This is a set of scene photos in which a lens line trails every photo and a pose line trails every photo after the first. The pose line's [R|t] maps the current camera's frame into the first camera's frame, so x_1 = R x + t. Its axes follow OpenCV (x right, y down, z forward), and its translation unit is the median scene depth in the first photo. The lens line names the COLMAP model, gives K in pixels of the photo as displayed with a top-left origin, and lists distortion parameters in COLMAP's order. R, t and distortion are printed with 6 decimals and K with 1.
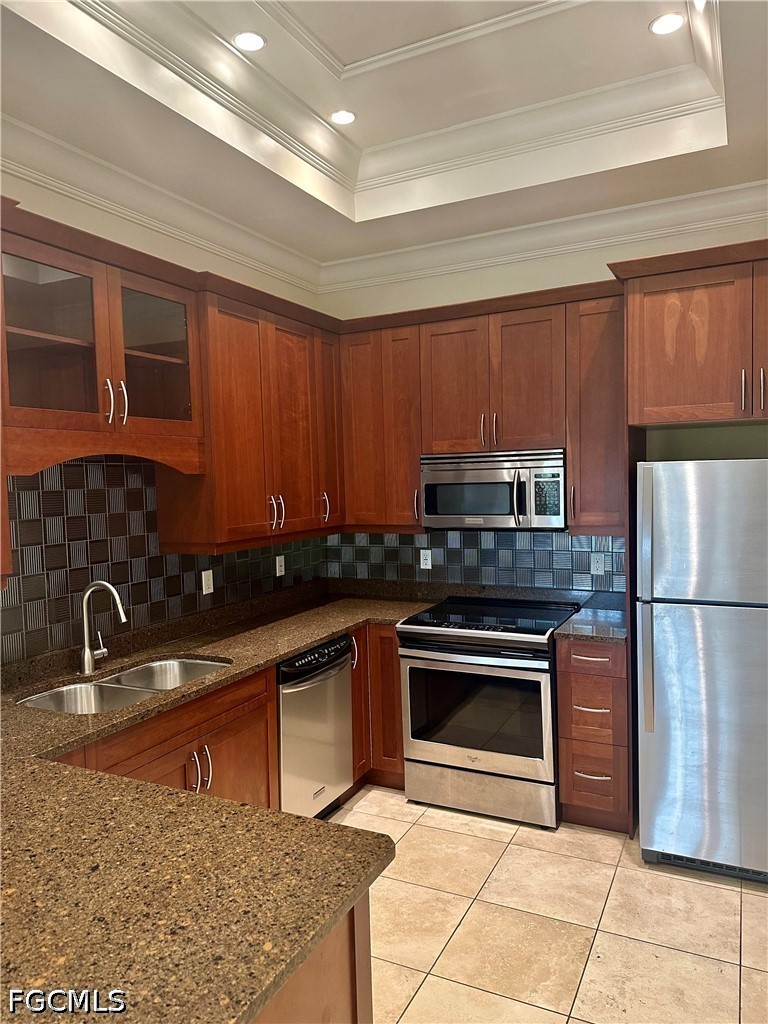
lens RADIAL K [[720.3, 0, 380.9], [0, 720.3, 516.7], [0, 0, 1]] dist [0.009930, -0.011789]
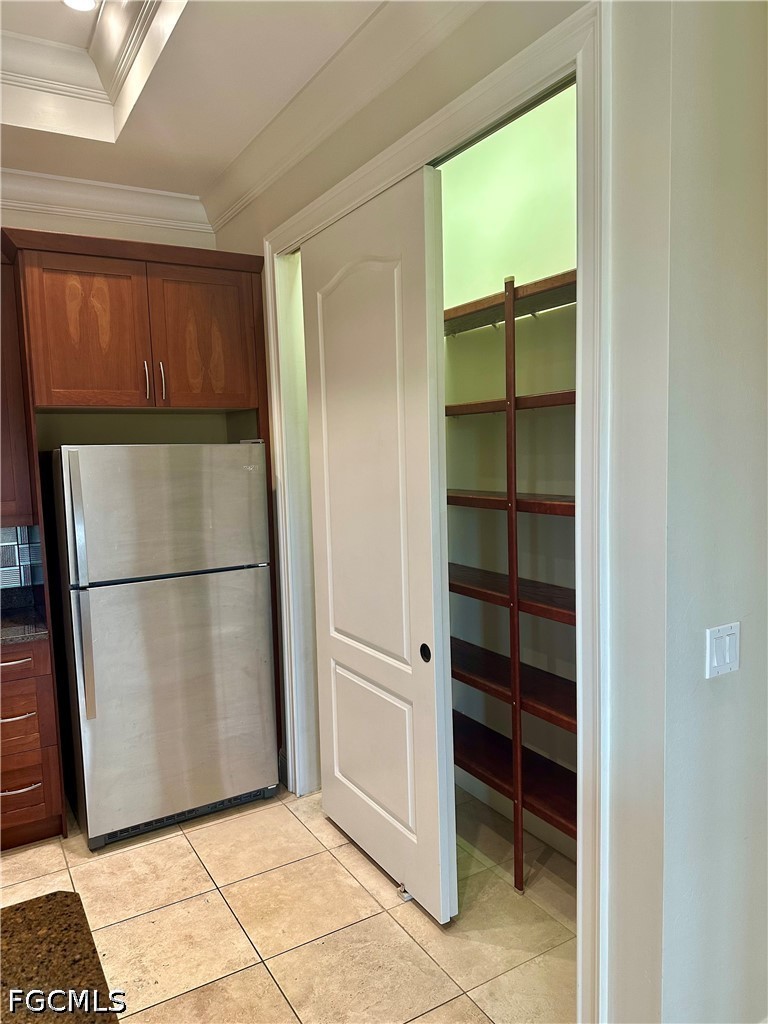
lens RADIAL K [[720.3, 0, 380.9], [0, 720.3, 516.7], [0, 0, 1]] dist [0.009930, -0.011789]
pose [[0.537799, -0.068895, 0.840253, -0.227265], [0.062063, 0.997187, 0.042039, 0.005135], [-0.840785, 0.029540, 0.540562, 0.123531]]
